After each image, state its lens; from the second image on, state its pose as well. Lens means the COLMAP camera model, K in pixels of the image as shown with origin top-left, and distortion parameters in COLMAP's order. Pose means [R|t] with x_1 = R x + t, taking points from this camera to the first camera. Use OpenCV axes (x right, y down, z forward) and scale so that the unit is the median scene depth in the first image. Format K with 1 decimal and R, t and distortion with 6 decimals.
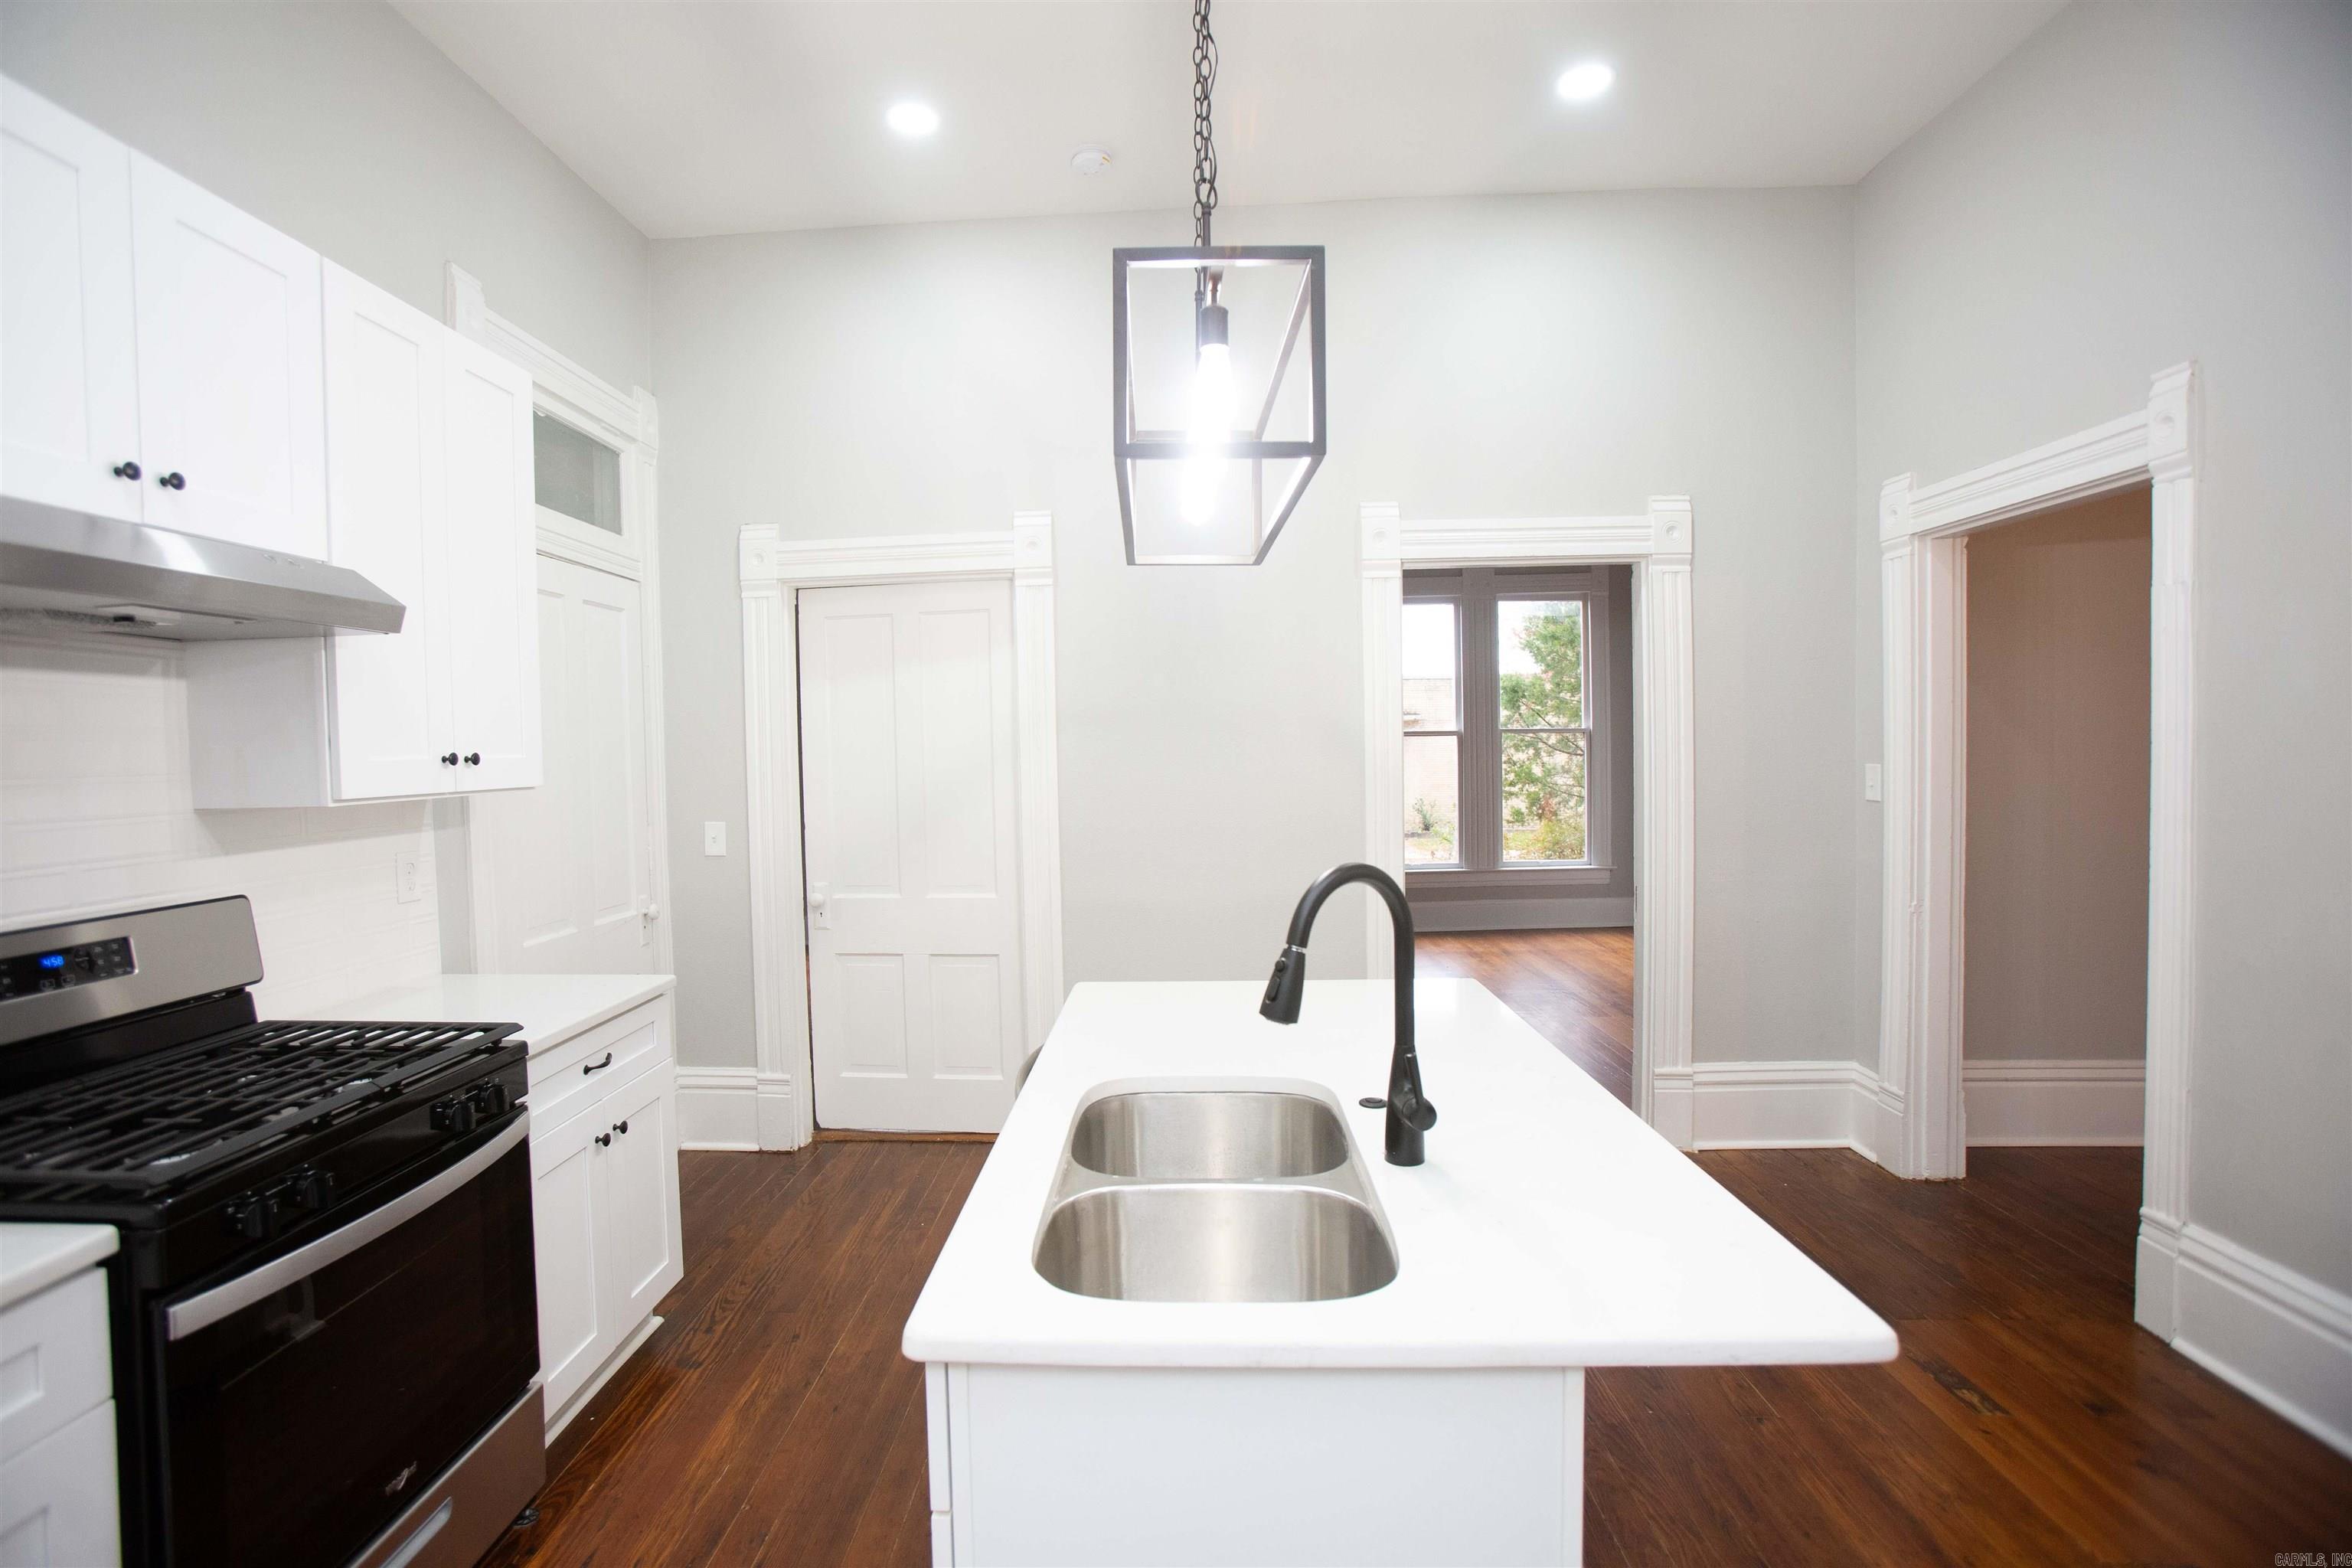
lens RADIAL K [[1100.2, 0, 1162.1], [0, 1100.2, 776.7], [0, 0, 1]] dist [-0.044158, 0.012802]
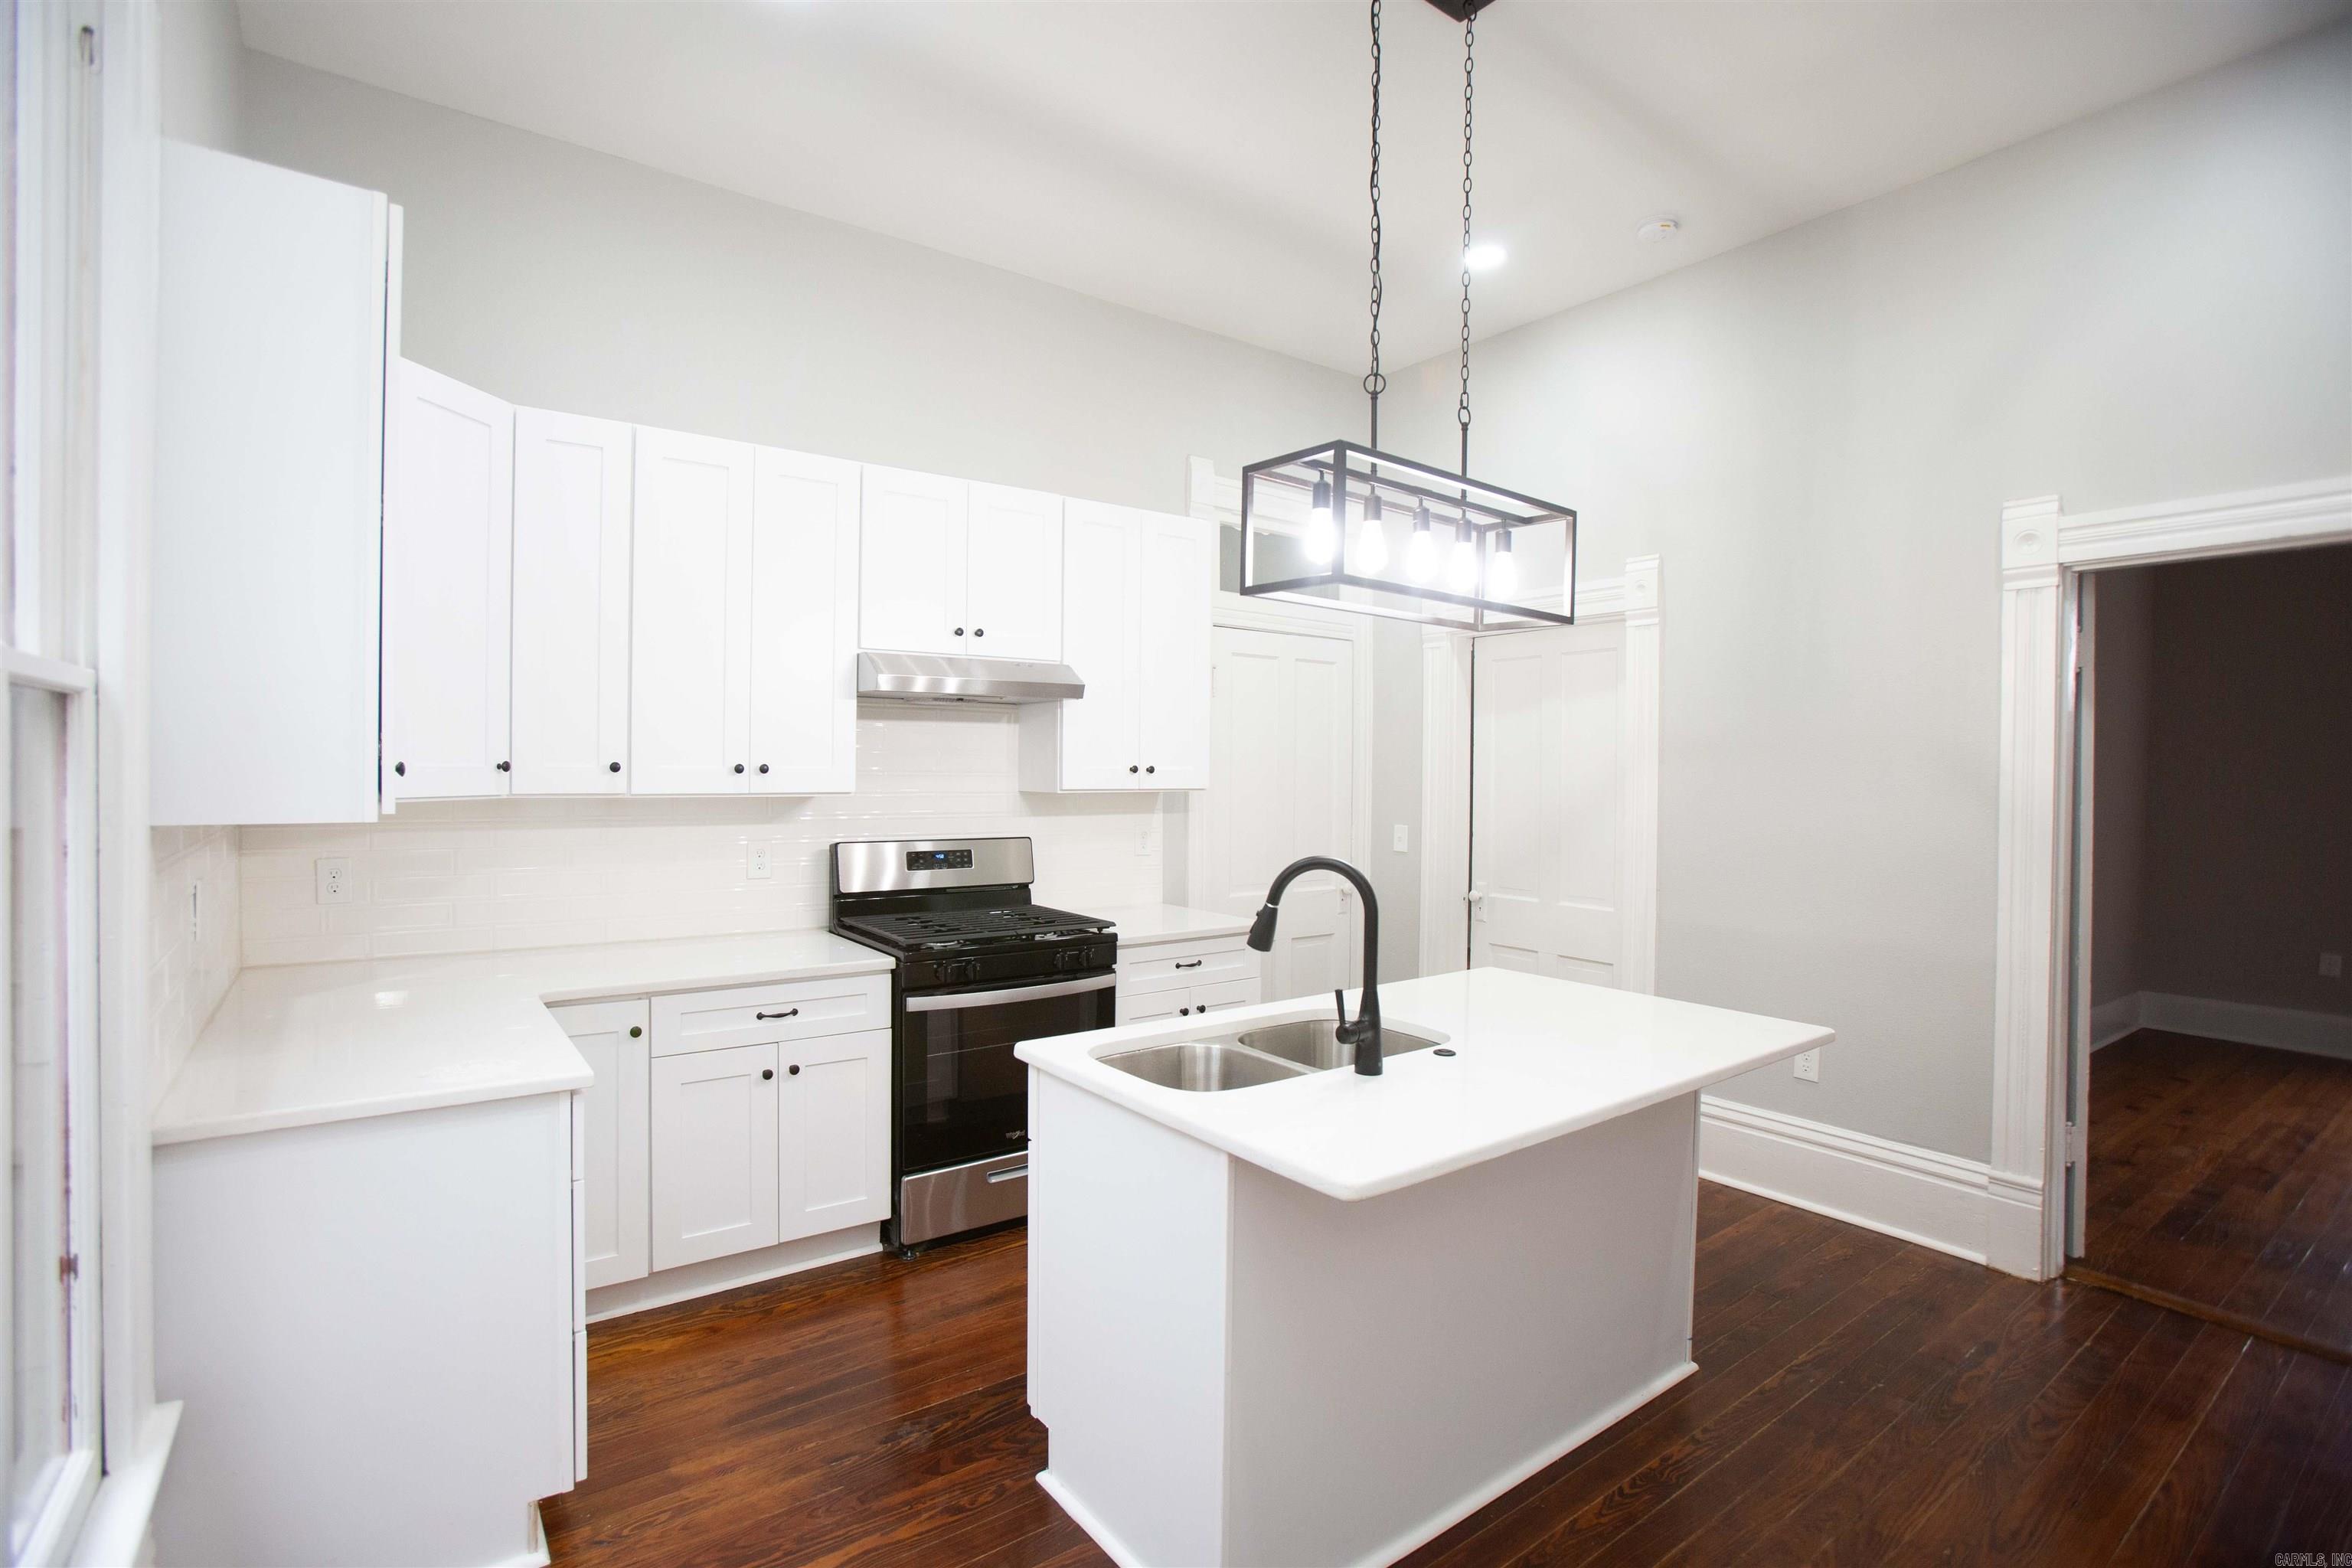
lens RADIAL K [[1100.2, 0, 1129.2], [0, 1100.2, 778.0], [0, 0, 1]] dist [-0.044158, 0.012802]
pose [[0.625038, 0.035324, -0.779795, 0.754566], [-0.047667, 0.998838, 0.007039, -0.016341], [0.779138, 0.032771, 0.625996, -0.092090]]
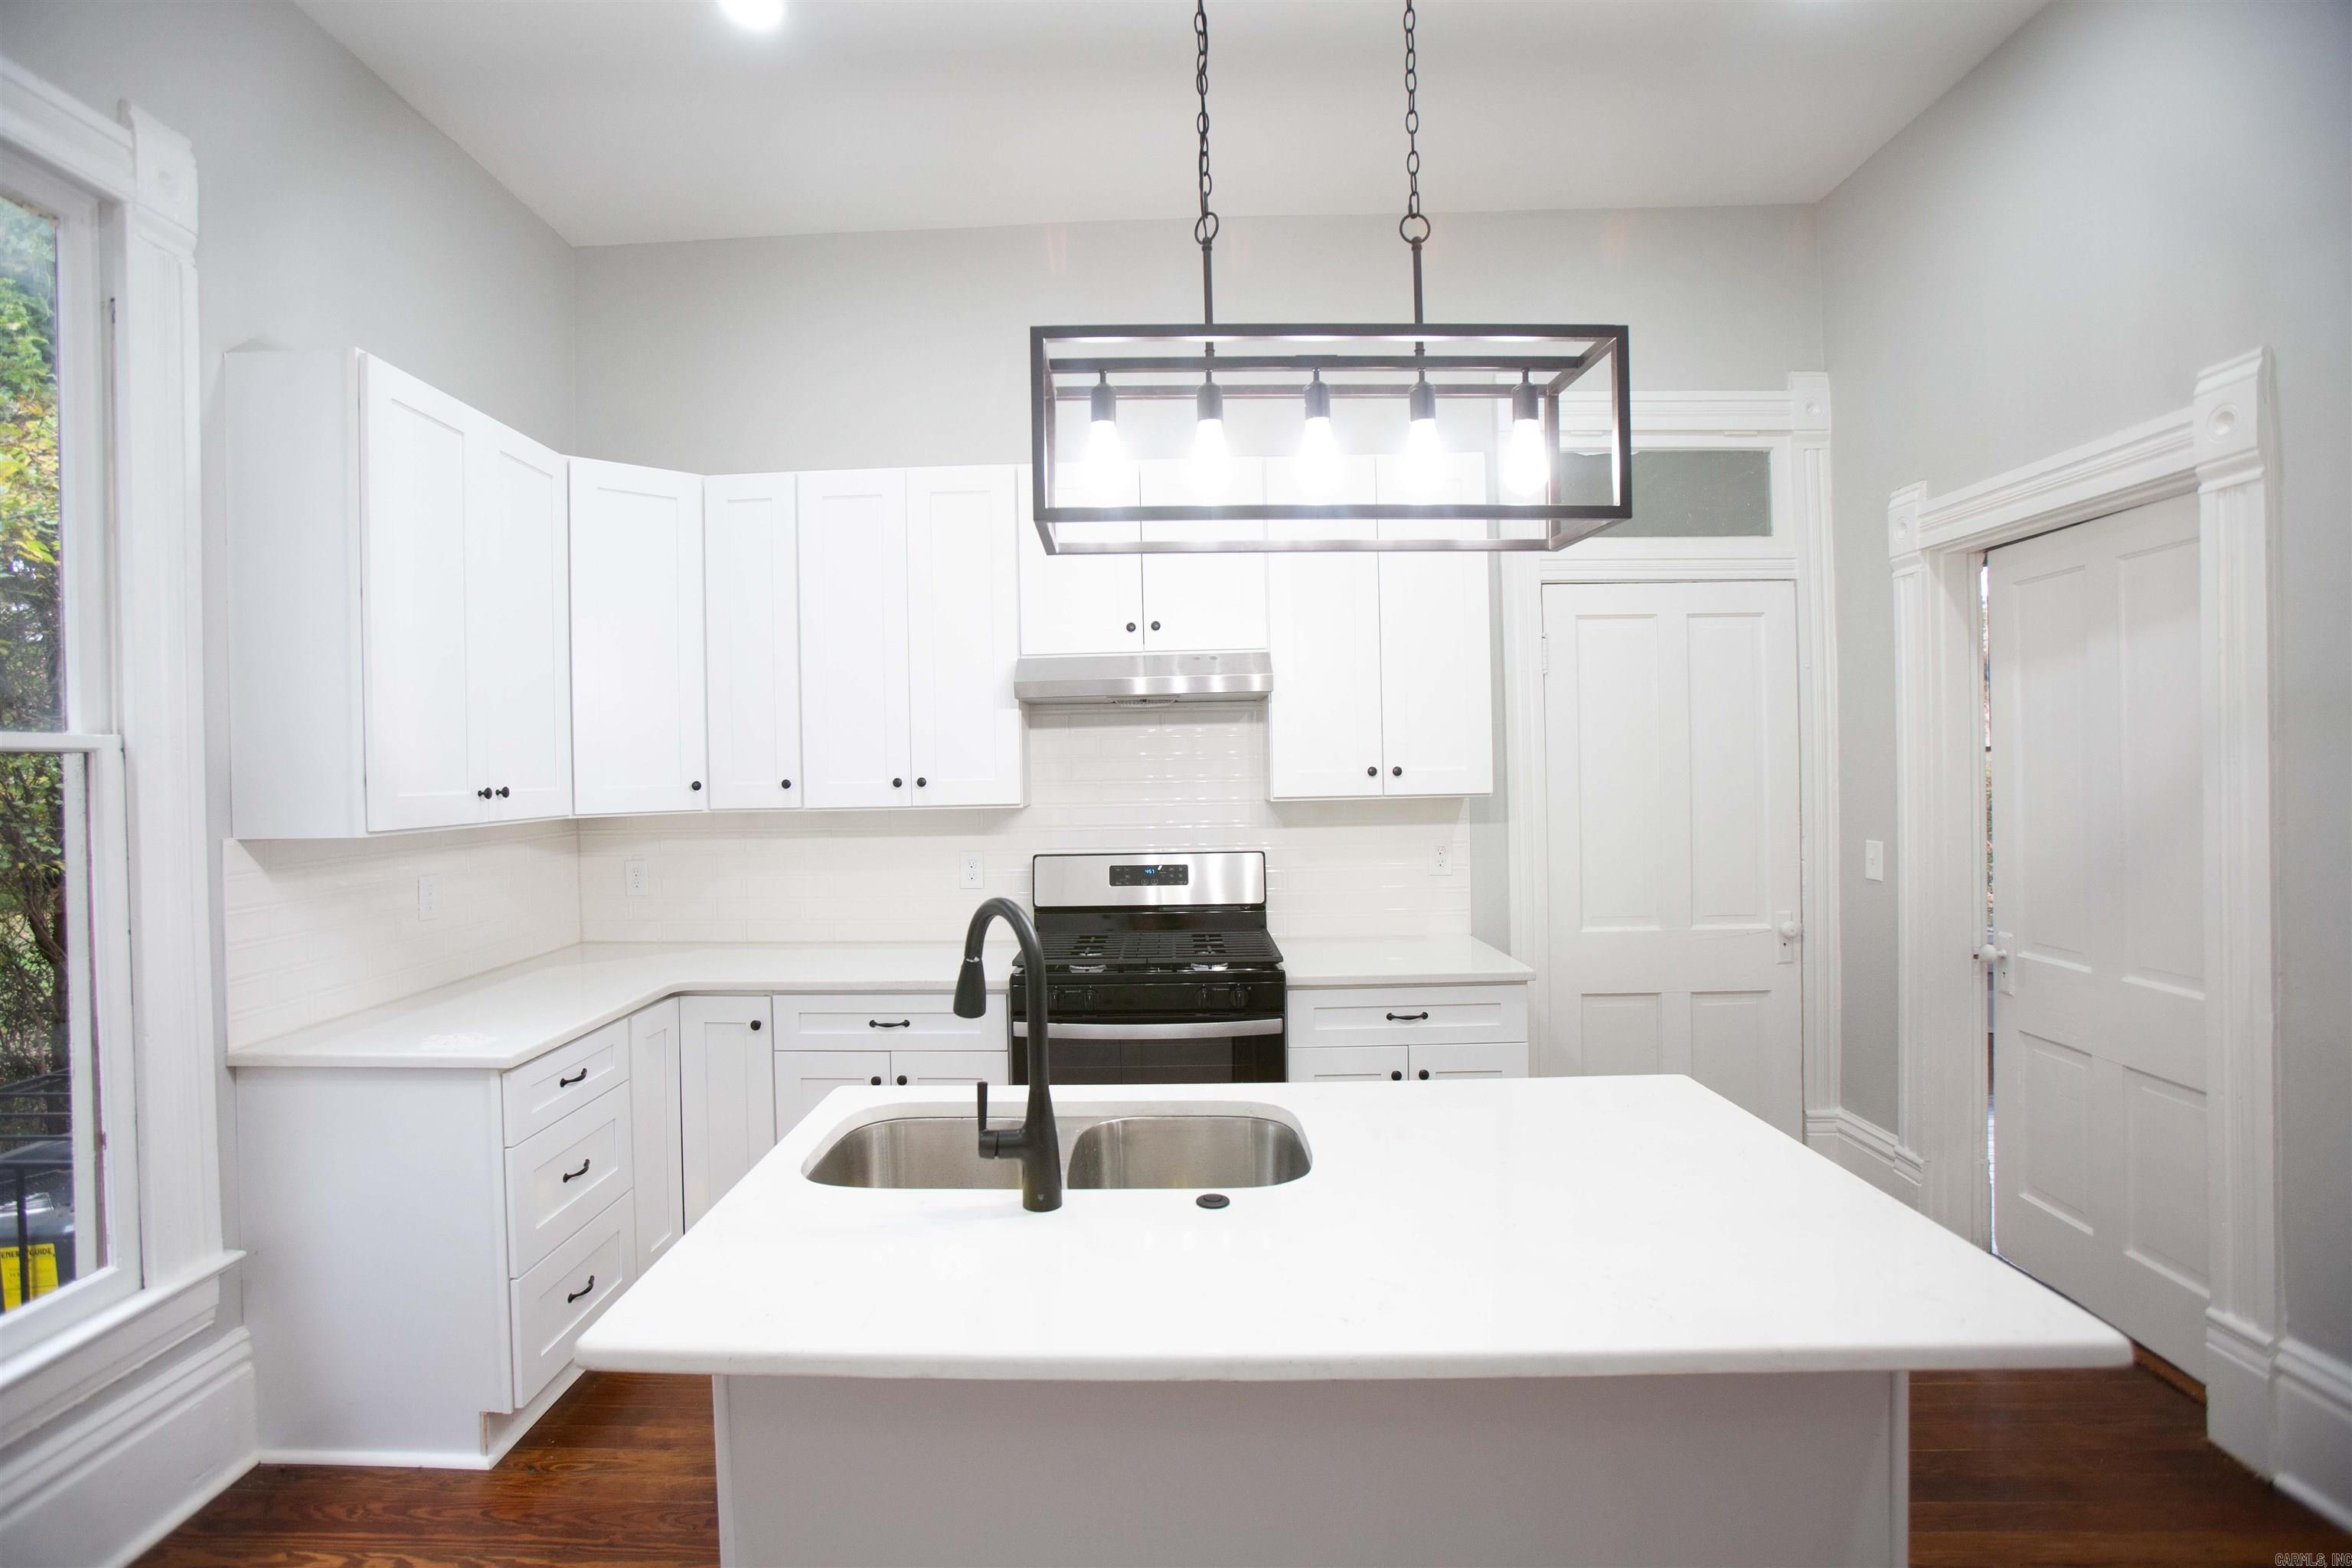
lens RADIAL K [[1100.2, 0, 1153.3], [0, 1100.2, 780.2], [0, 0, 1]] dist [-0.044158, 0.012802]
pose [[0.025895, 0.031328, -0.999174, 0.824814], [-0.012905, 0.999436, 0.031002, -0.050232], [0.999581, 0.012091, 0.026284, 0.766734]]
